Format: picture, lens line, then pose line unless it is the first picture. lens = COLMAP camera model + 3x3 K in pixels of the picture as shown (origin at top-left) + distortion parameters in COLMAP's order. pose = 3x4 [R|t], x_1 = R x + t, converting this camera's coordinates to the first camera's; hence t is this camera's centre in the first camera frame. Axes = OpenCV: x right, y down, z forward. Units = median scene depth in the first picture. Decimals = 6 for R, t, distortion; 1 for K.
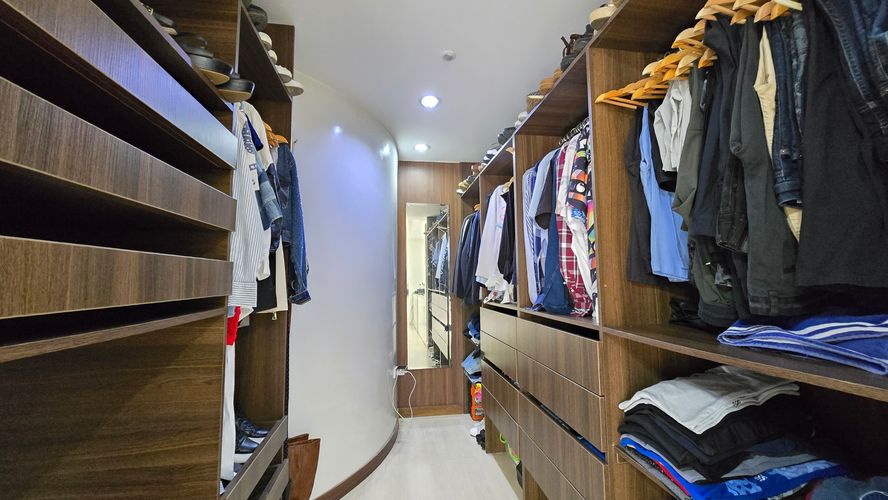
lens RADIAL K [[366.3, 0, 441.9], [0, 366.3, 248.2], [0, 0, 1]] dist [-0.031386, 0.007851]
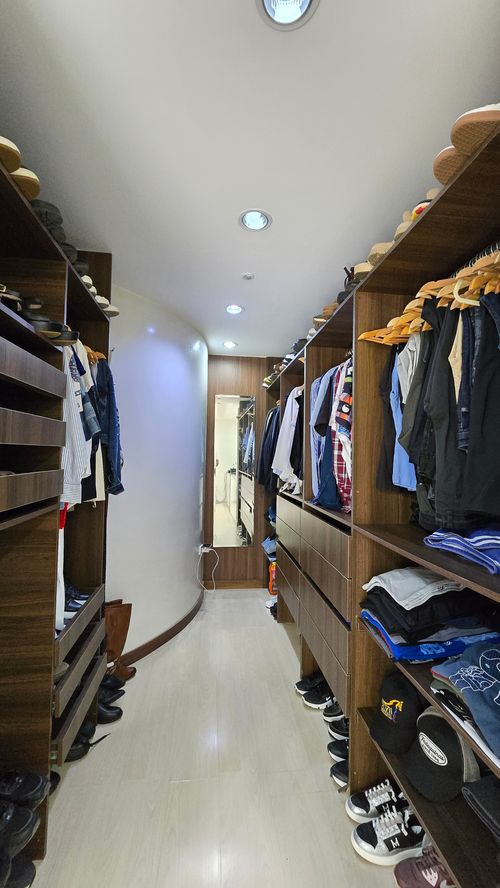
lens RADIAL K [[366.3, 0, 249.1], [0, 366.3, 446.2], [0, 0, 1]] dist [-0.031386, 0.007851]
pose [[0.999235, 0.027215, -0.028085, 0.090601], [-0.025558, 0.998003, 0.057759, -0.094221], [0.029601, -0.056997, 0.997935, -0.200520]]
